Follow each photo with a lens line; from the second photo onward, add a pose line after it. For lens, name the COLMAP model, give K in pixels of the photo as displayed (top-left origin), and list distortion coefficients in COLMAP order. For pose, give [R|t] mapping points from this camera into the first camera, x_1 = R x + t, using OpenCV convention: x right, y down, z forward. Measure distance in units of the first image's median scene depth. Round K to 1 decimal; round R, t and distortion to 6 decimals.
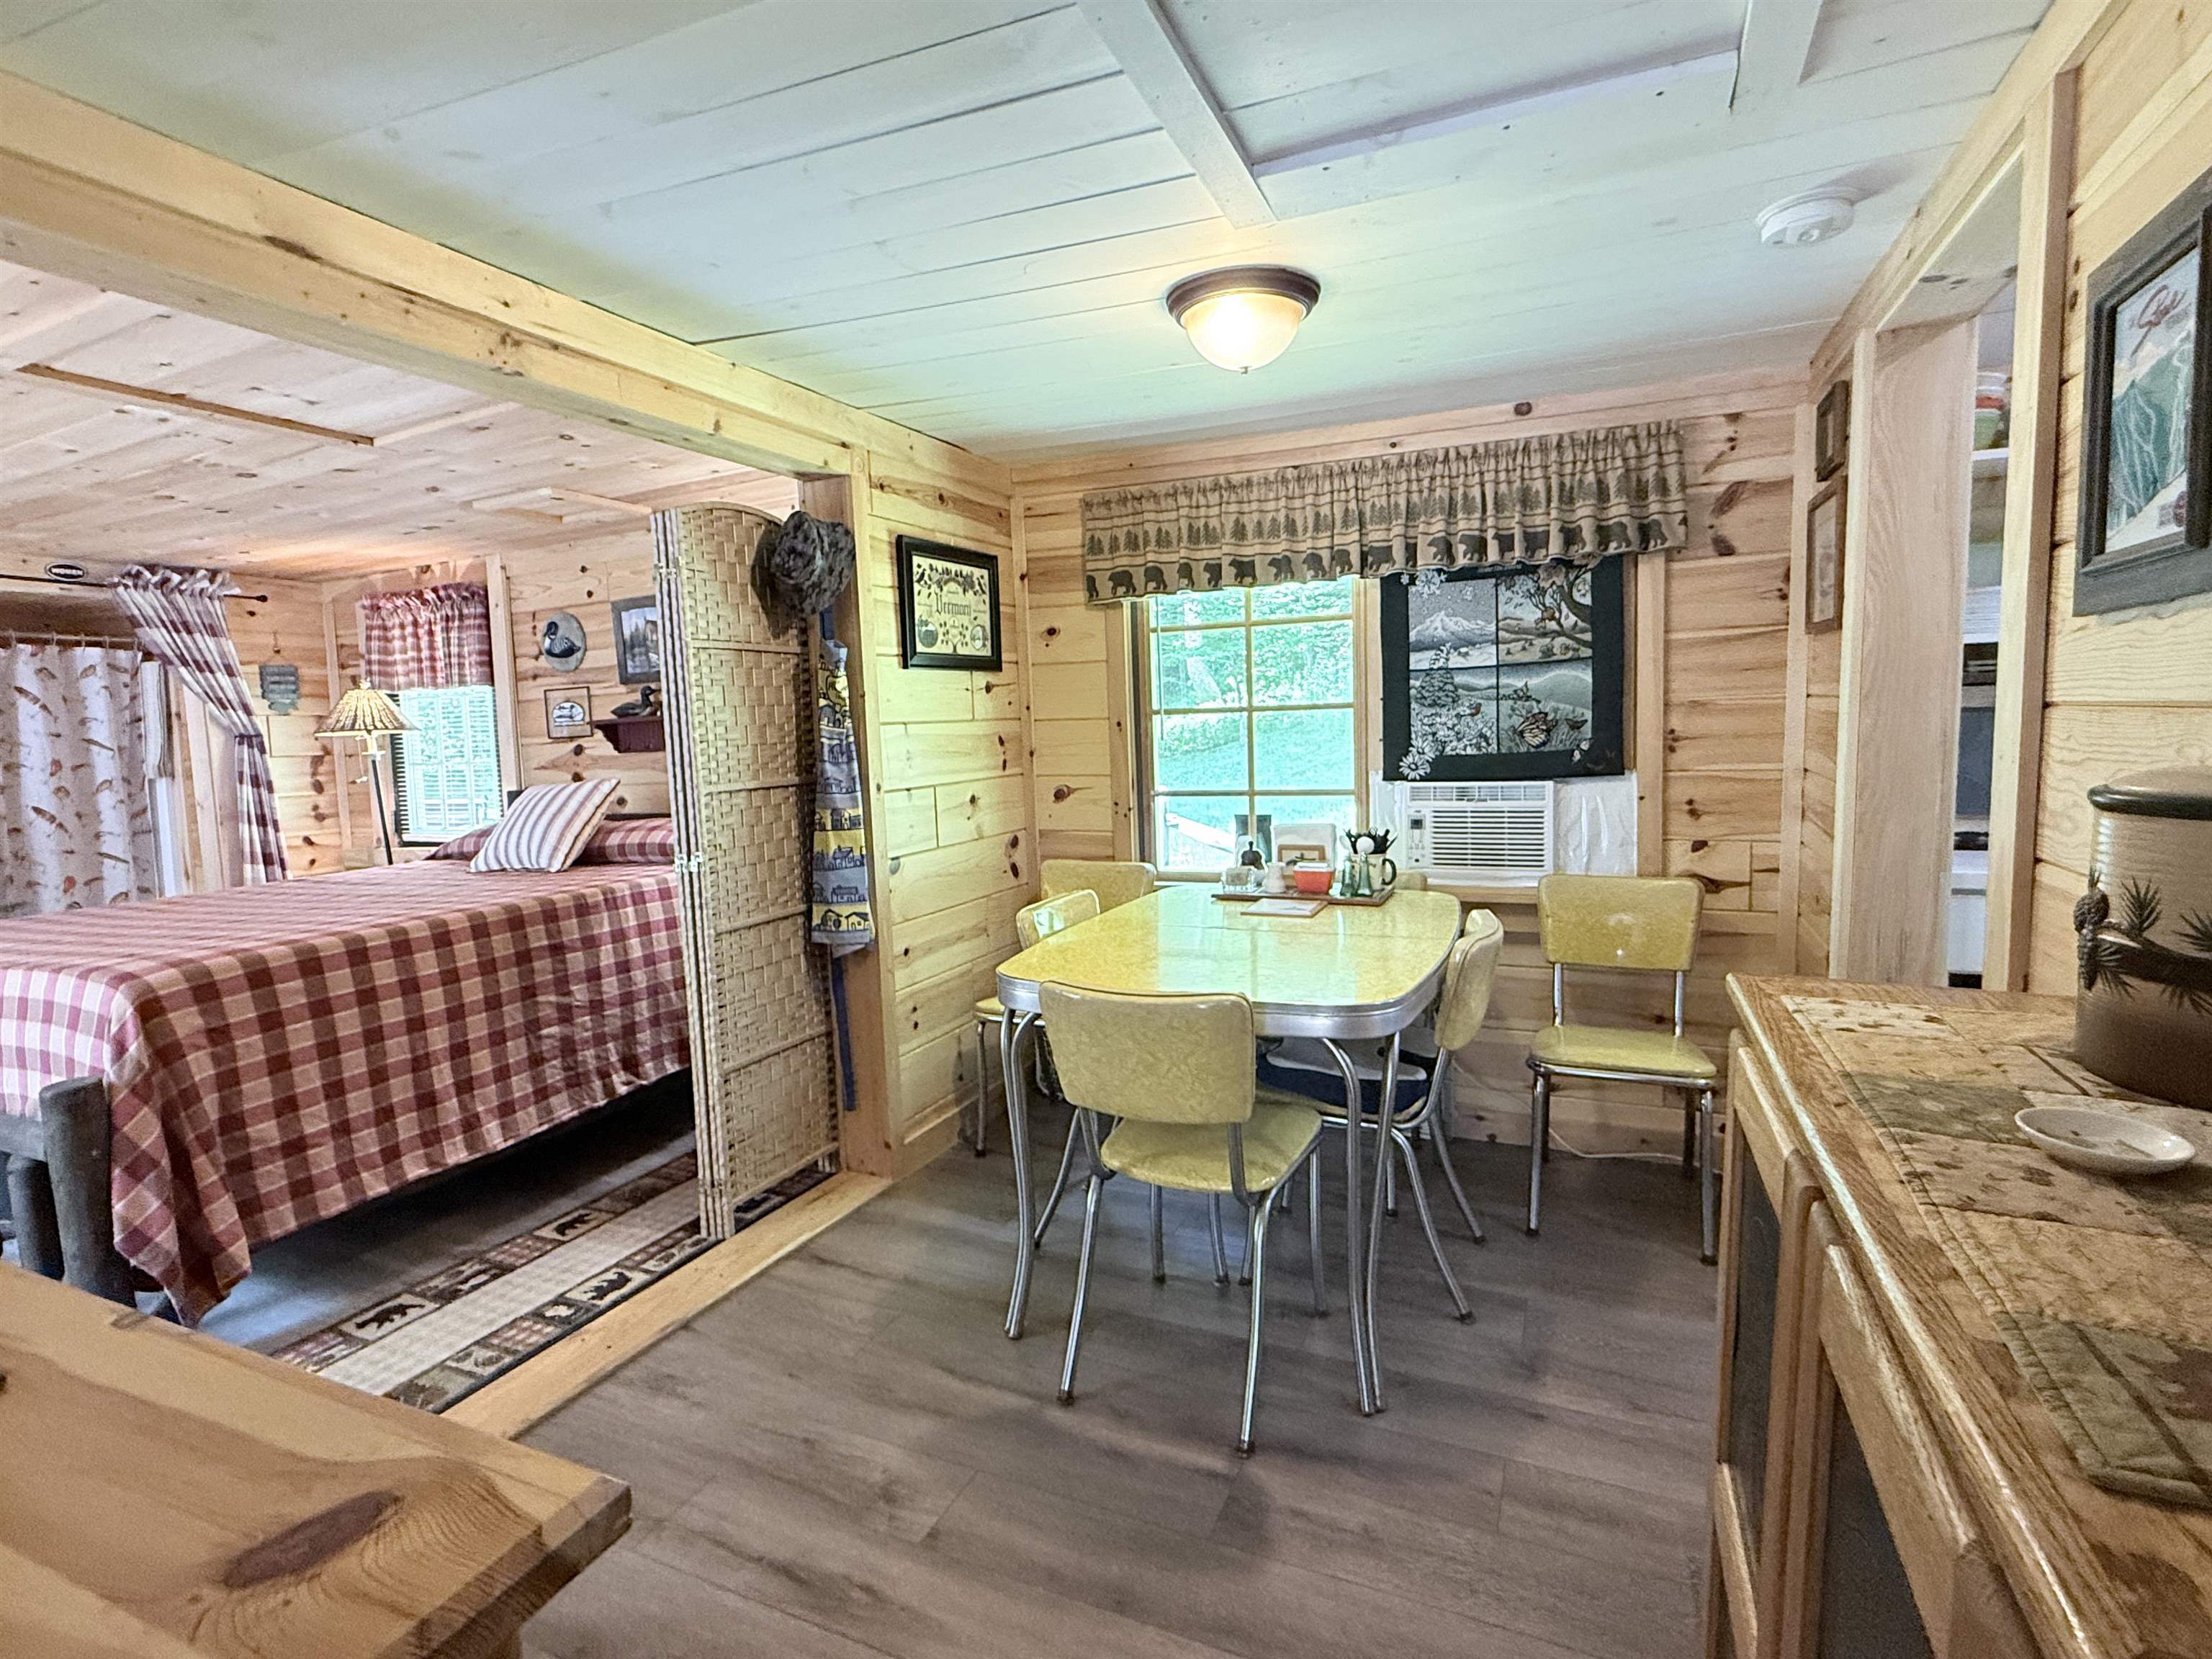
lens RADIAL K [[1089.9, 0, 1102.4], [0, 1089.9, 824.7], [0, 0, 1]] dist [-0.001326, -0.000385]
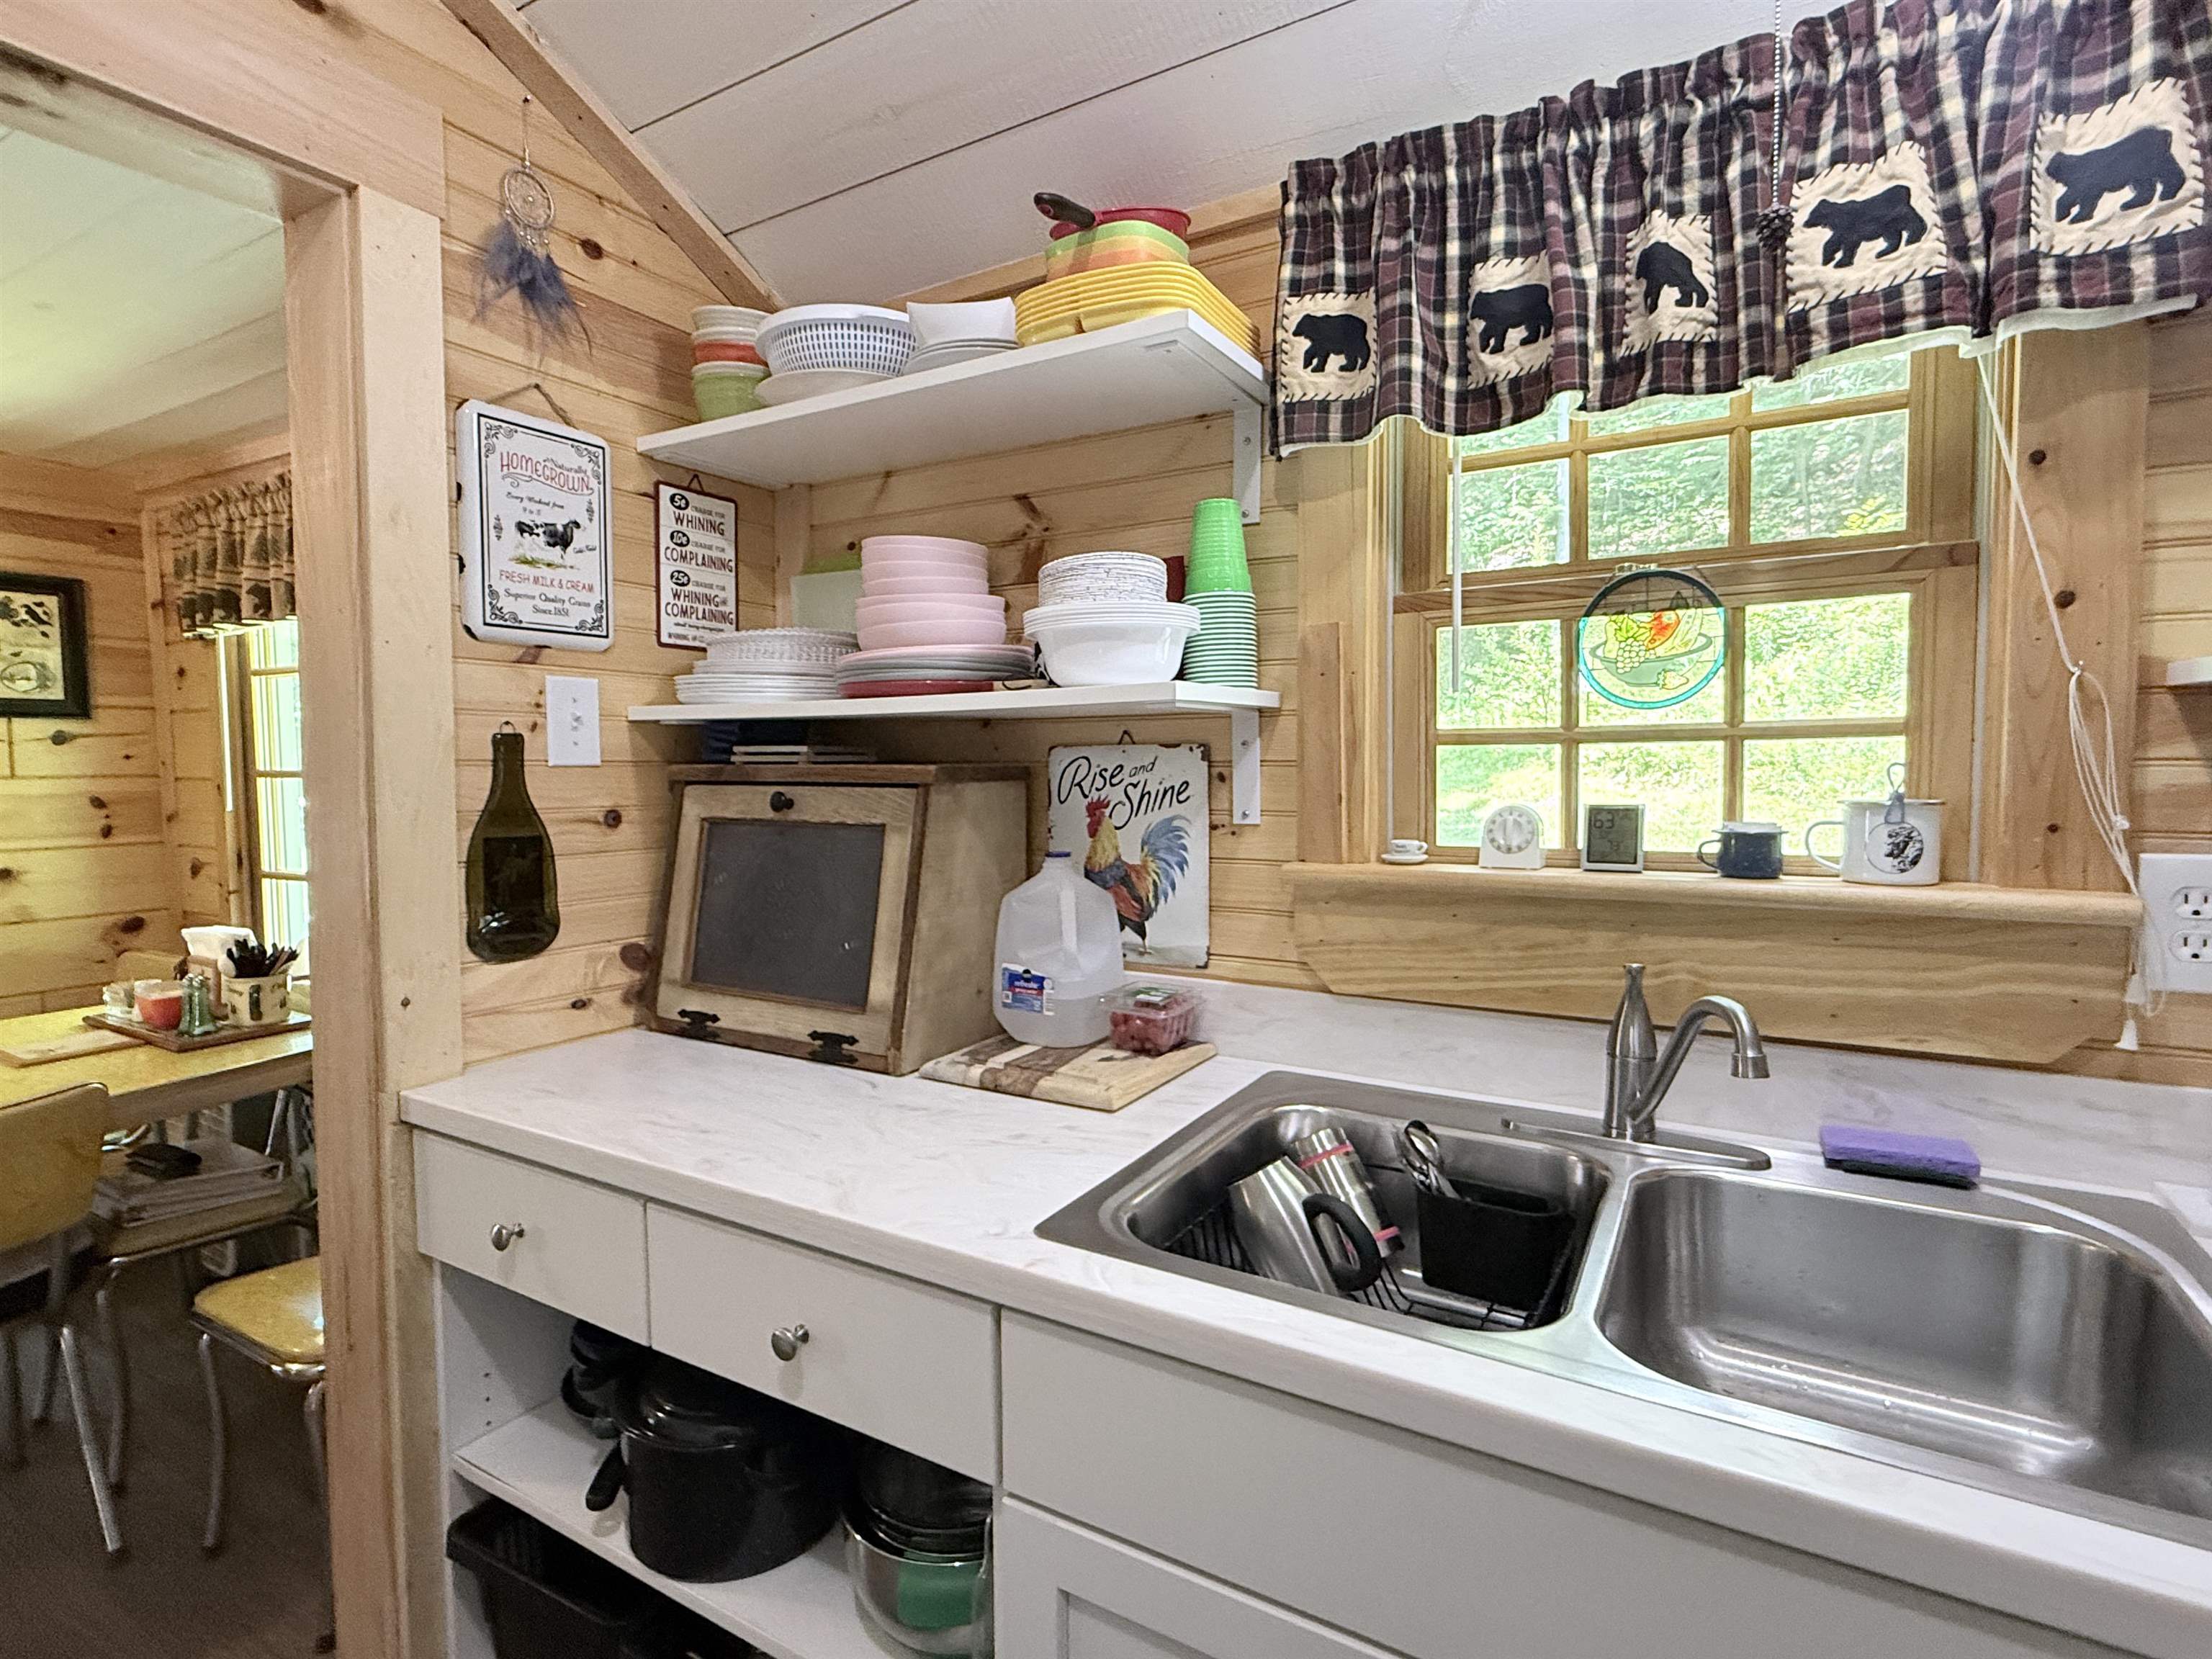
lens RADIAL K [[1089.9, 0, 1102.4], [0, 1089.9, 824.7], [0, 0, 1]] dist [-0.001326, -0.000385]
pose [[0.993731, 0.037697, -0.105252, 0.594756], [-0.041956, 0.998375, -0.038551, -0.048096], [0.103628, 0.042726, 0.993698, 0.208766]]
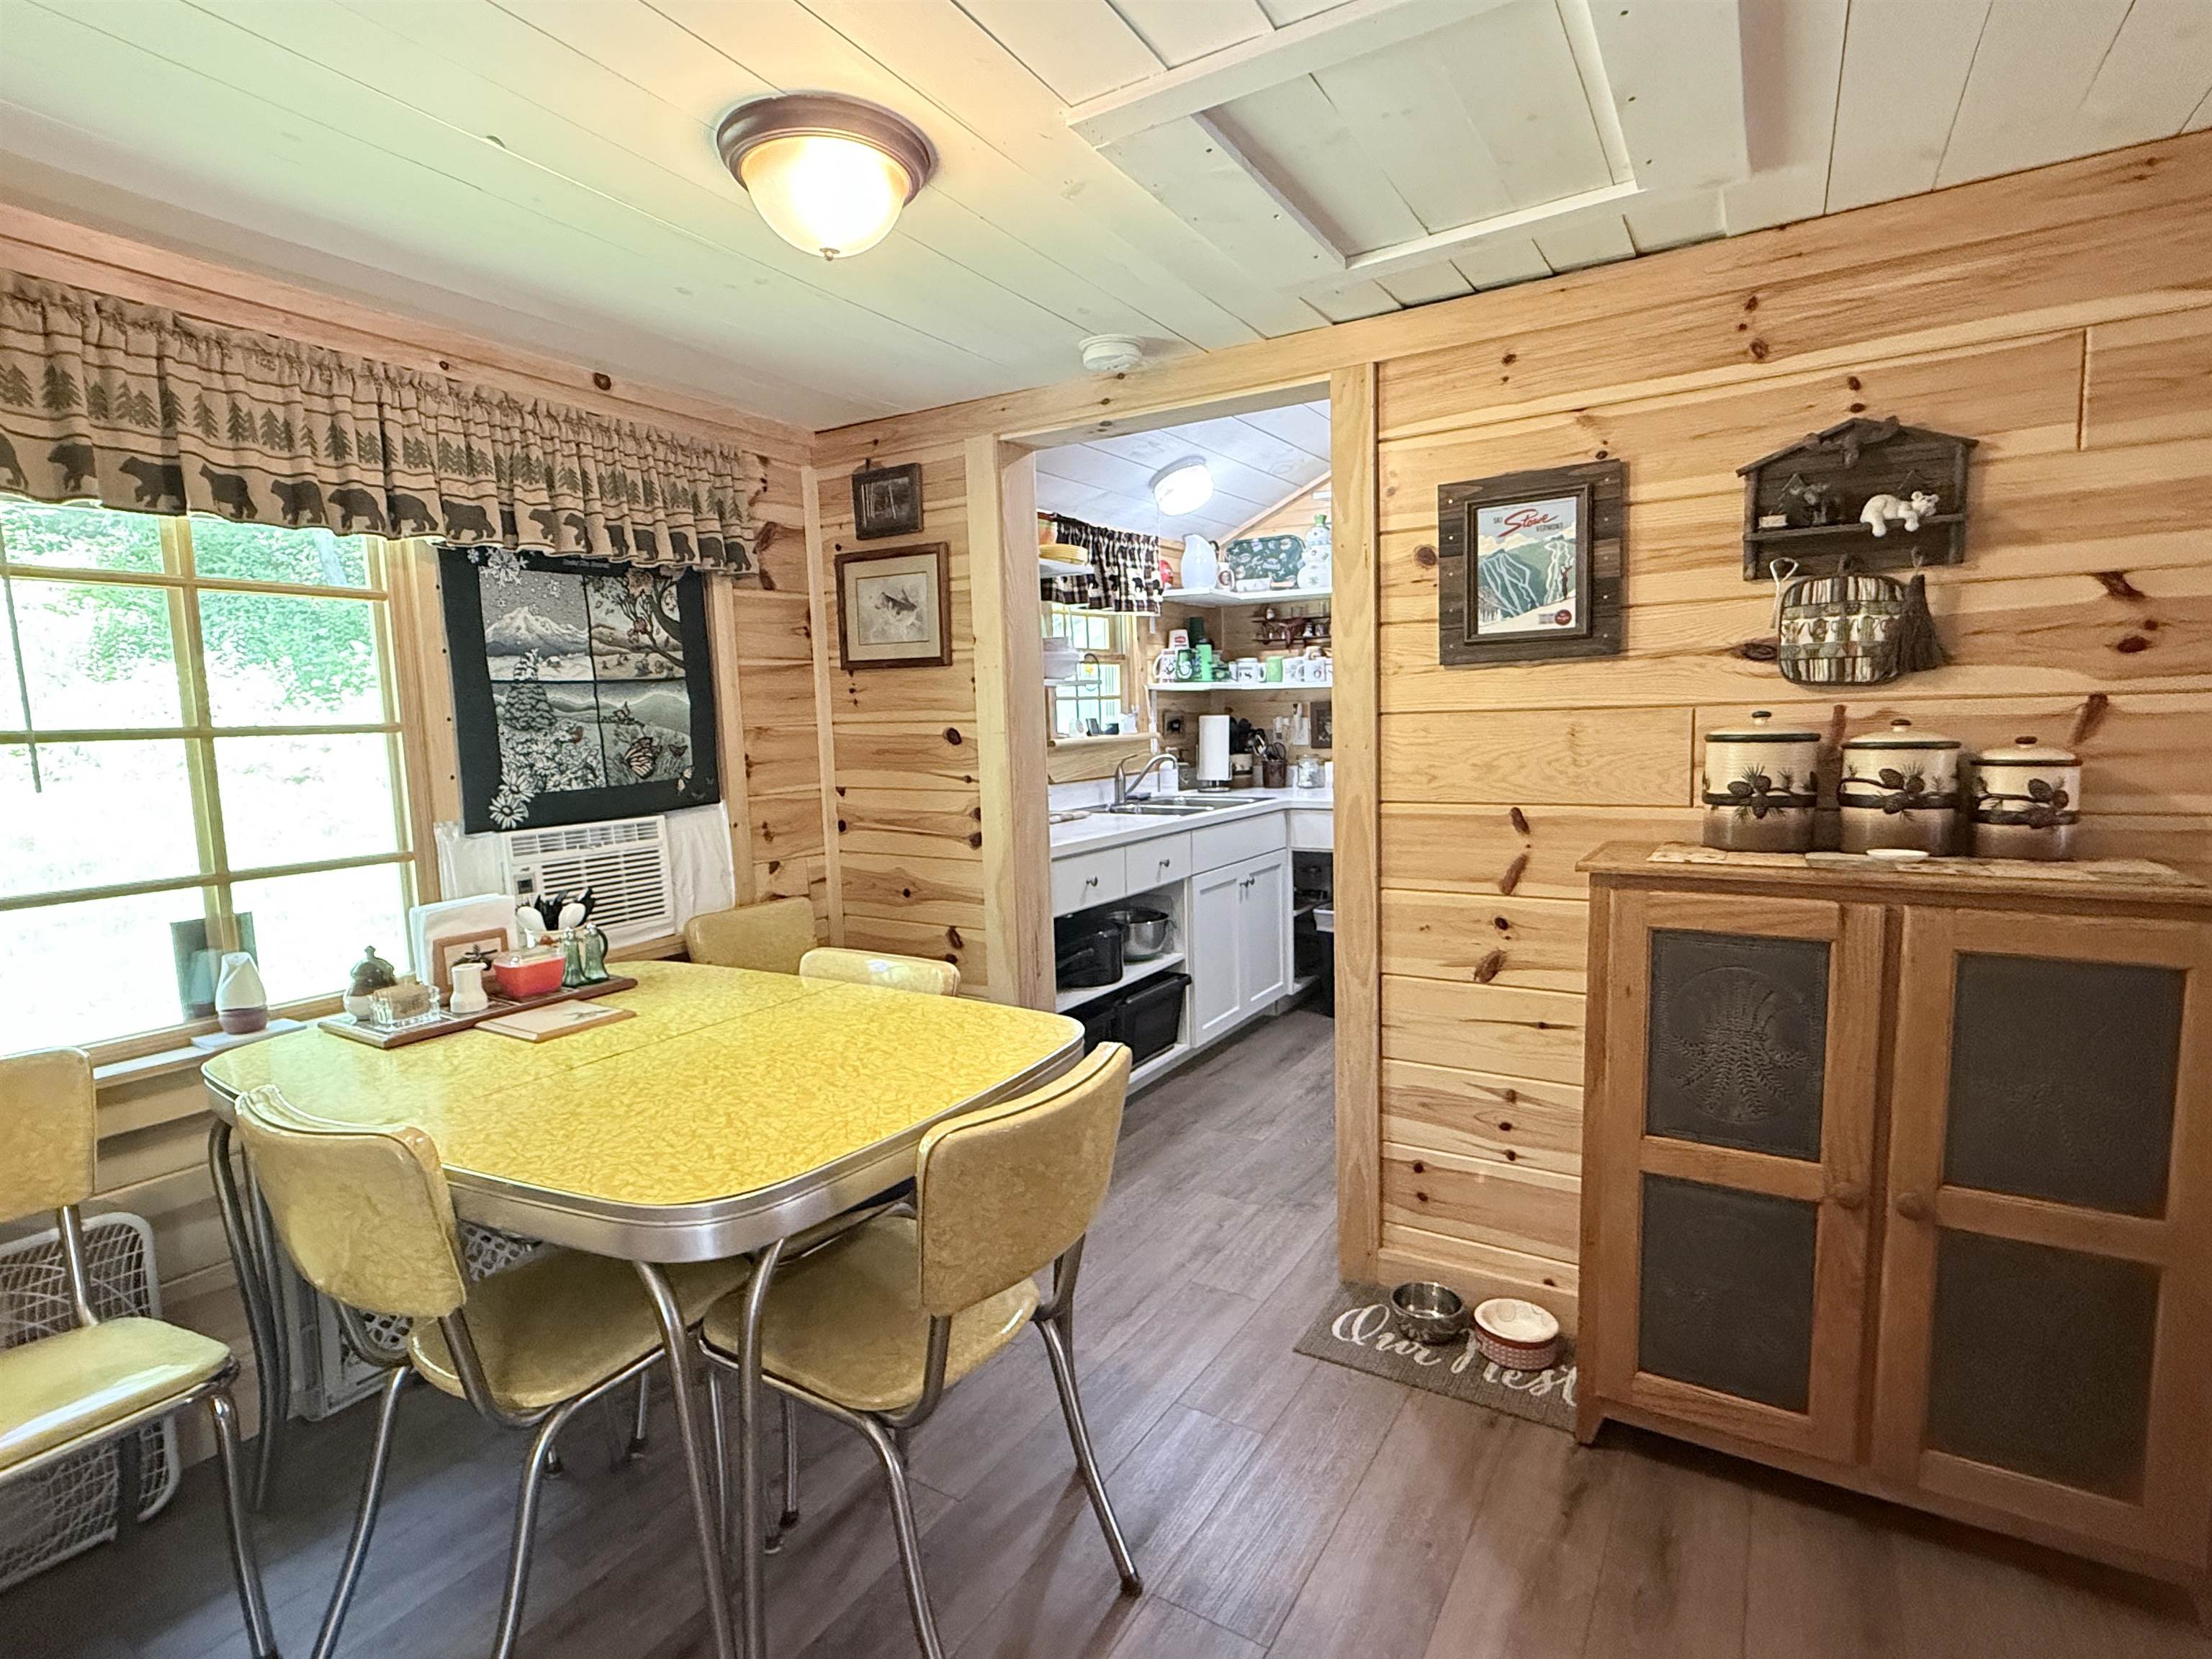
lens RADIAL K [[1089.9, 0, 1102.4], [0, 1089.9, 824.7], [0, 0, 1]] dist [-0.001326, -0.000385]
pose [[0.139554, -0.068804, 0.987821, -0.278906], [0.123064, 0.991054, 0.051644, -0.022934], [-0.982538, 0.114358, 0.146772, 0.350681]]
